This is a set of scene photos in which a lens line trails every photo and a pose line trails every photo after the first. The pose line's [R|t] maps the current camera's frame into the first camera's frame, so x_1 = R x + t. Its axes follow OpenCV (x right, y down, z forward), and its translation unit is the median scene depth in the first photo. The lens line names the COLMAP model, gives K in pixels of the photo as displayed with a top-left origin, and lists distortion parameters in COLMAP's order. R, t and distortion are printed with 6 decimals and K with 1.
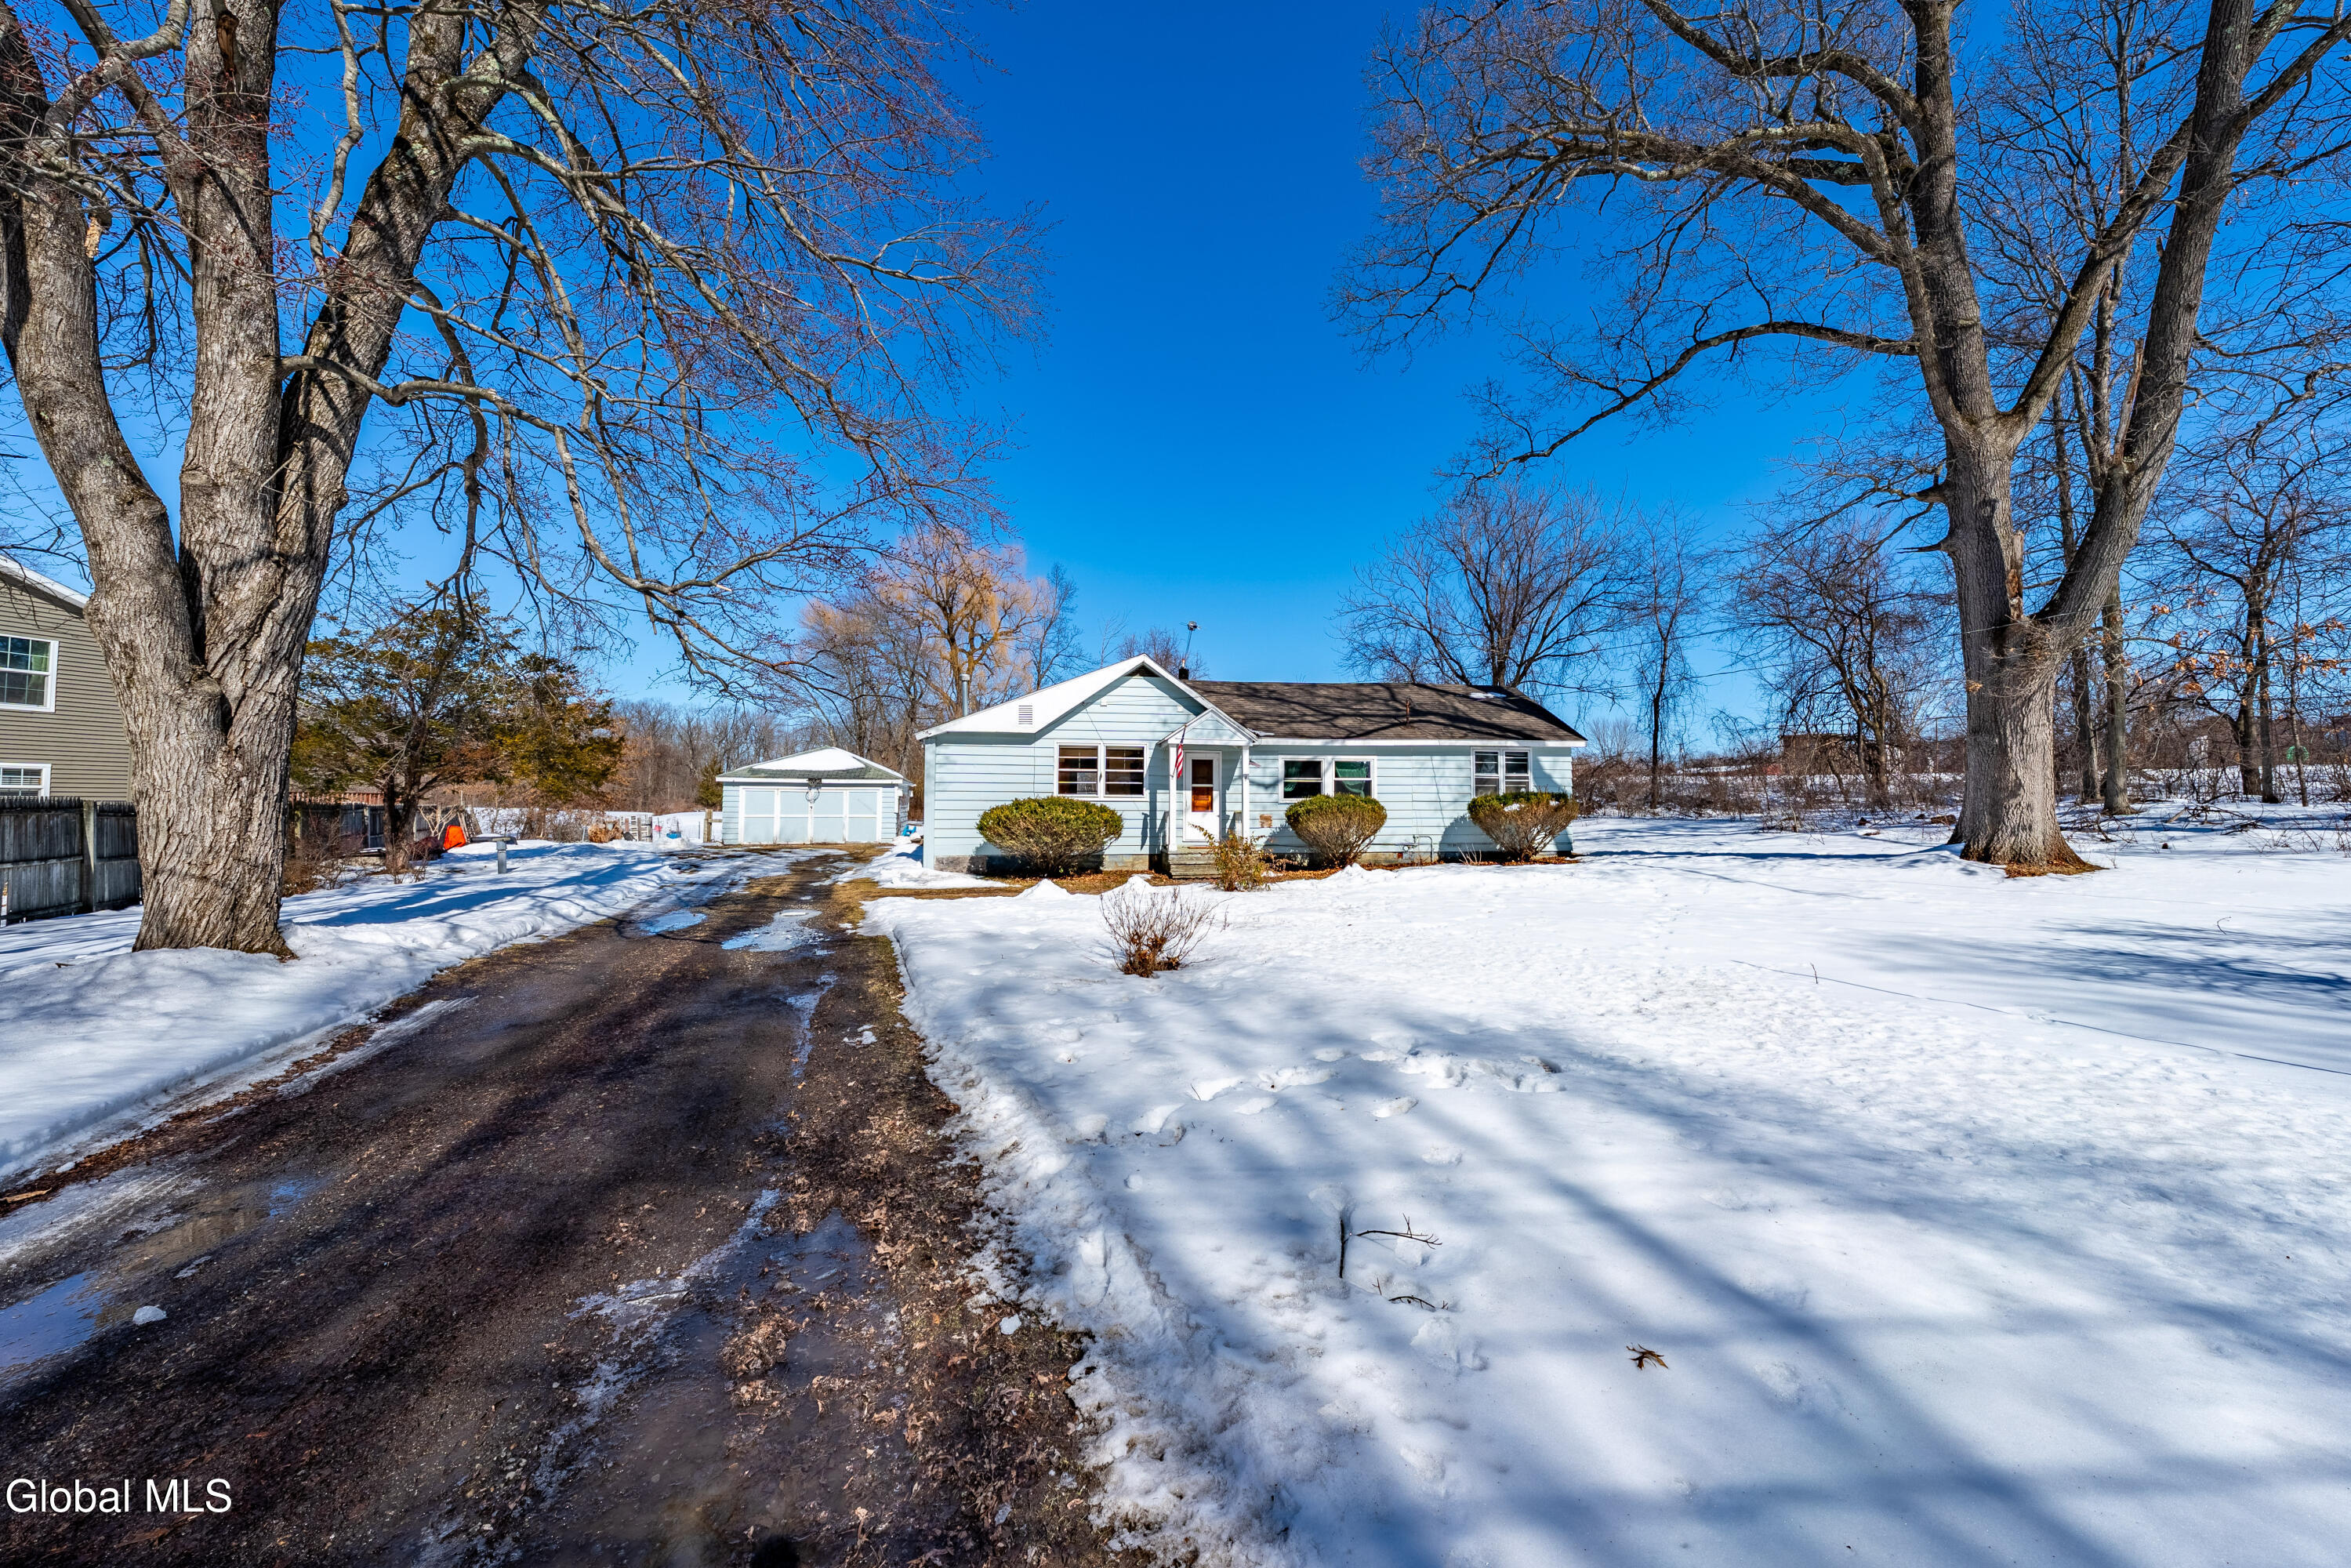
lens RADIAL K [[812.0, 0, 1166.2], [0, 812.0, 776.1], [0, 0, 1]] dist [0.001293, -0.000285]
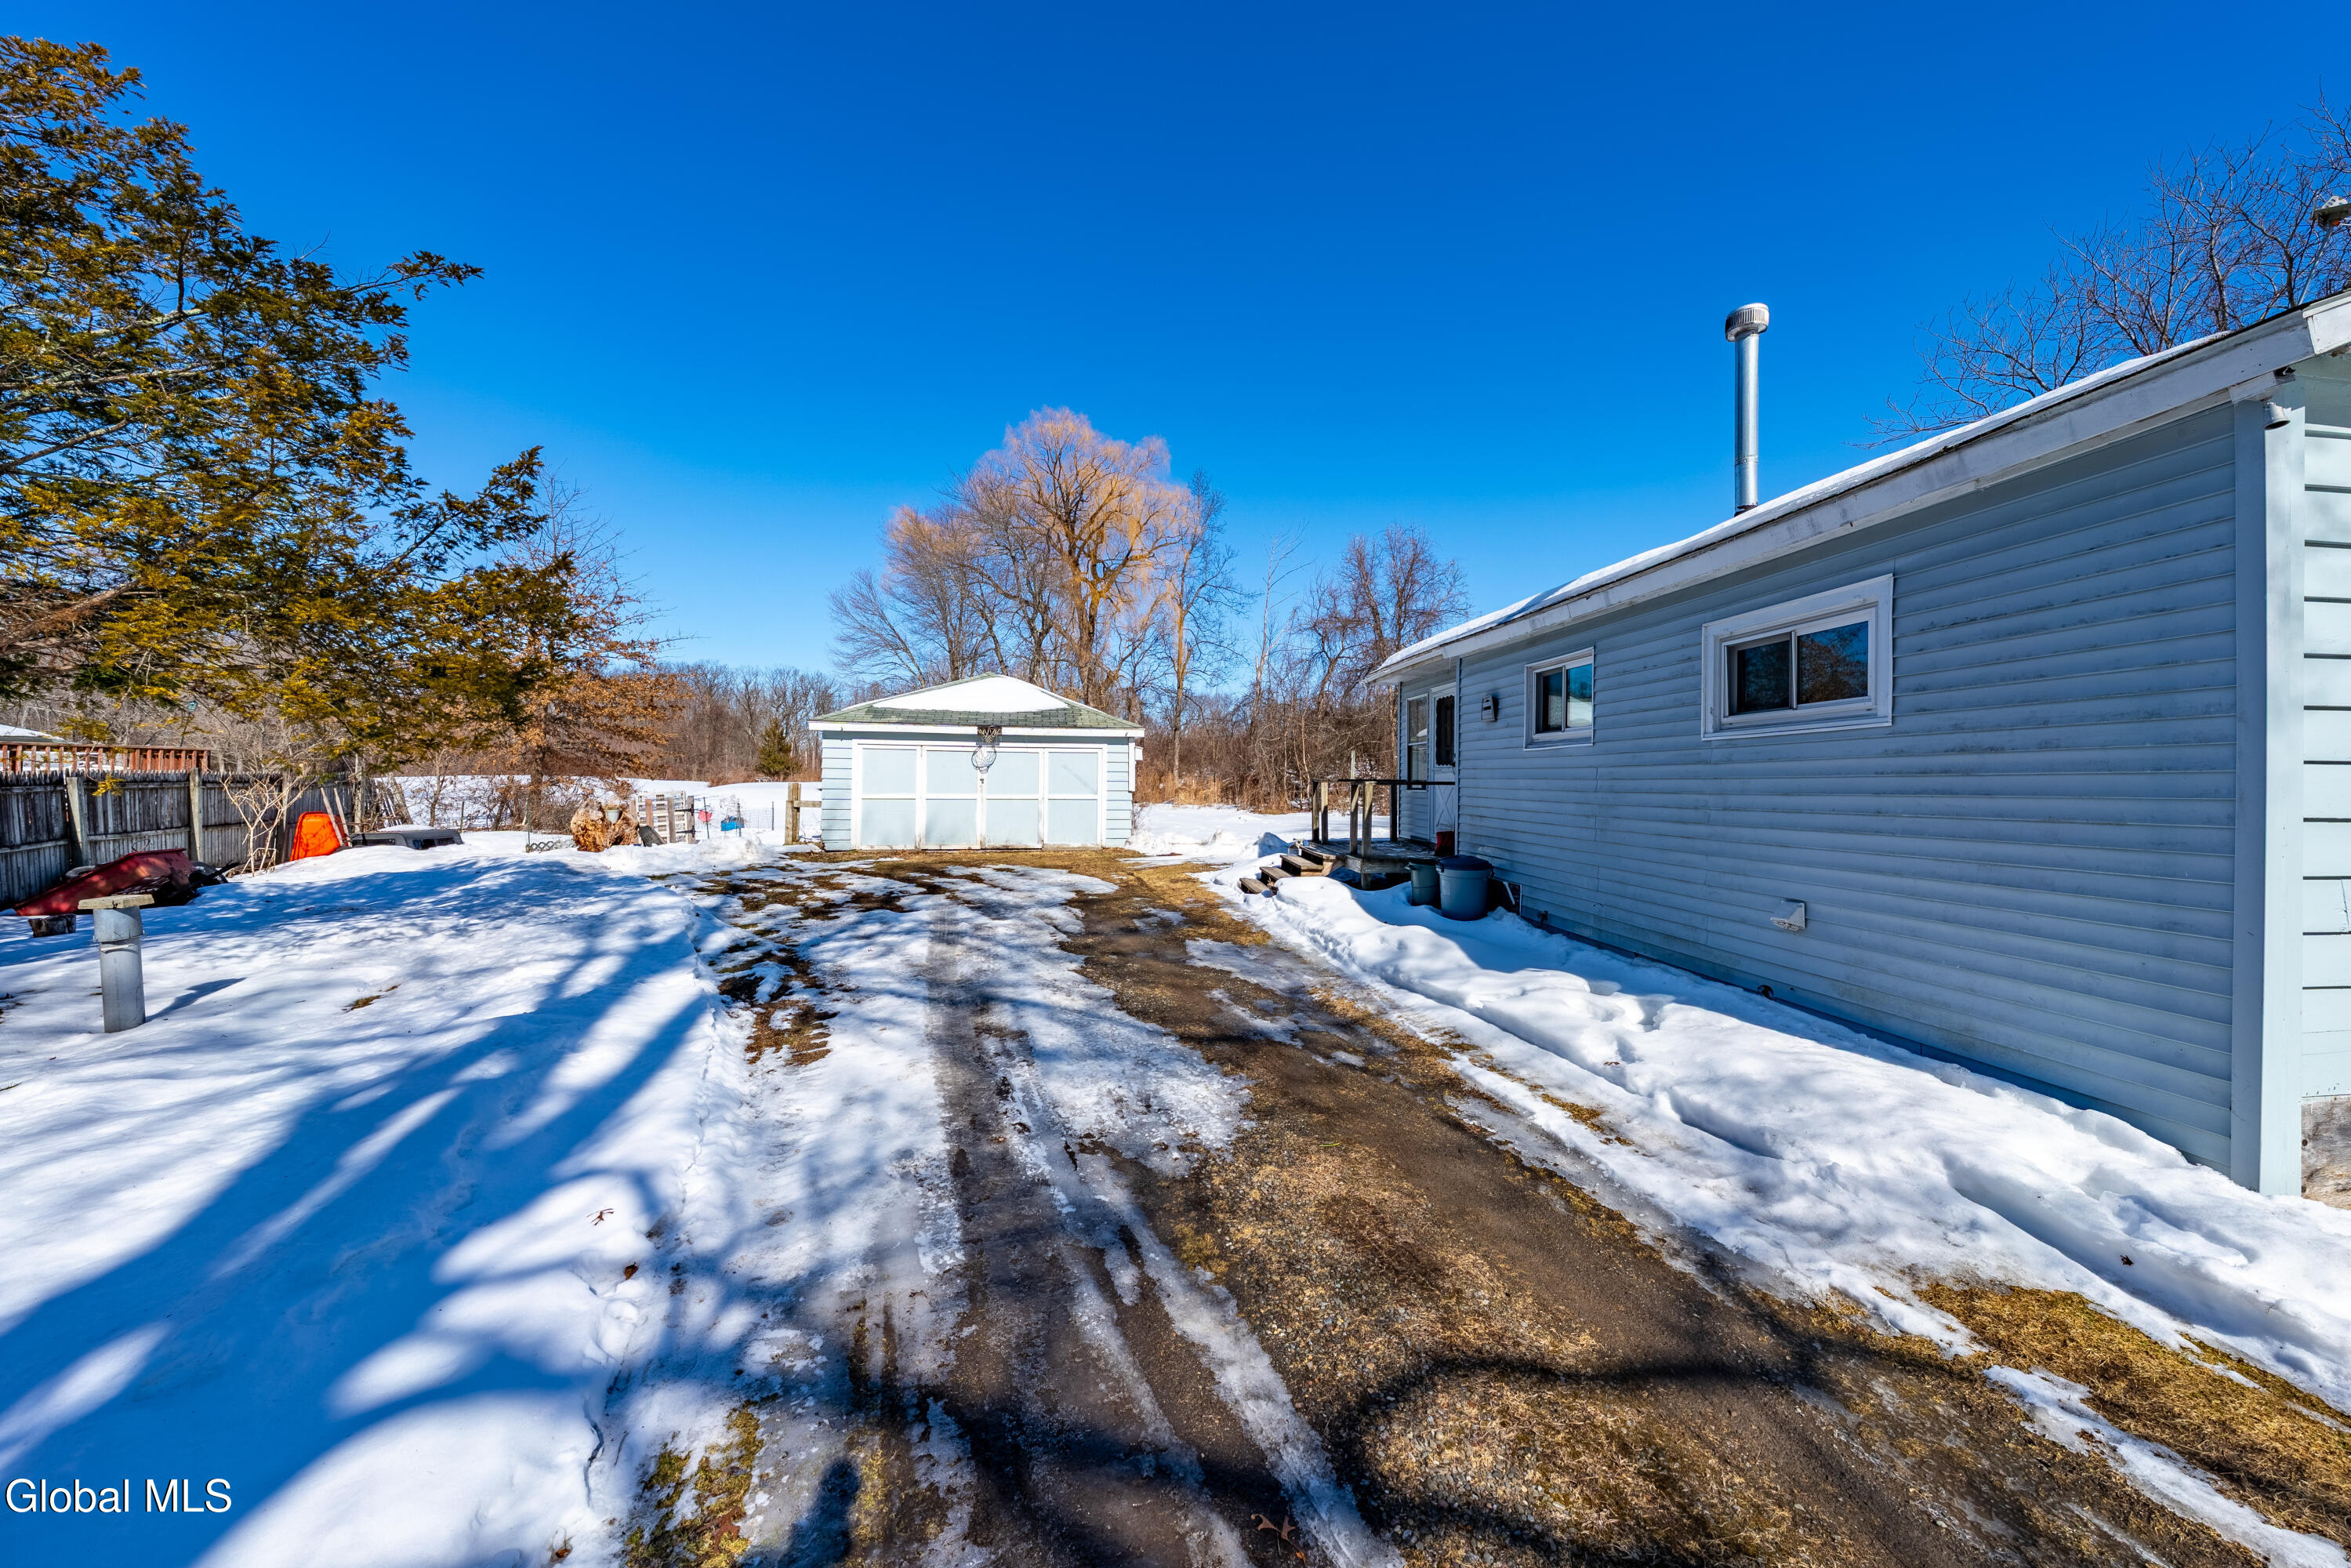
lens RADIAL K [[812.0, 0, 1171.0], [0, 812.0, 781.8], [0, 0, 1]] dist [0.001293, -0.000285]
pose [[0.998738, 0.007365, -0.049688, -0.180303], [-0.005223, 0.999057, 0.043102, 0.009674], [0.049958, -0.042788, 0.997834, 0.298231]]
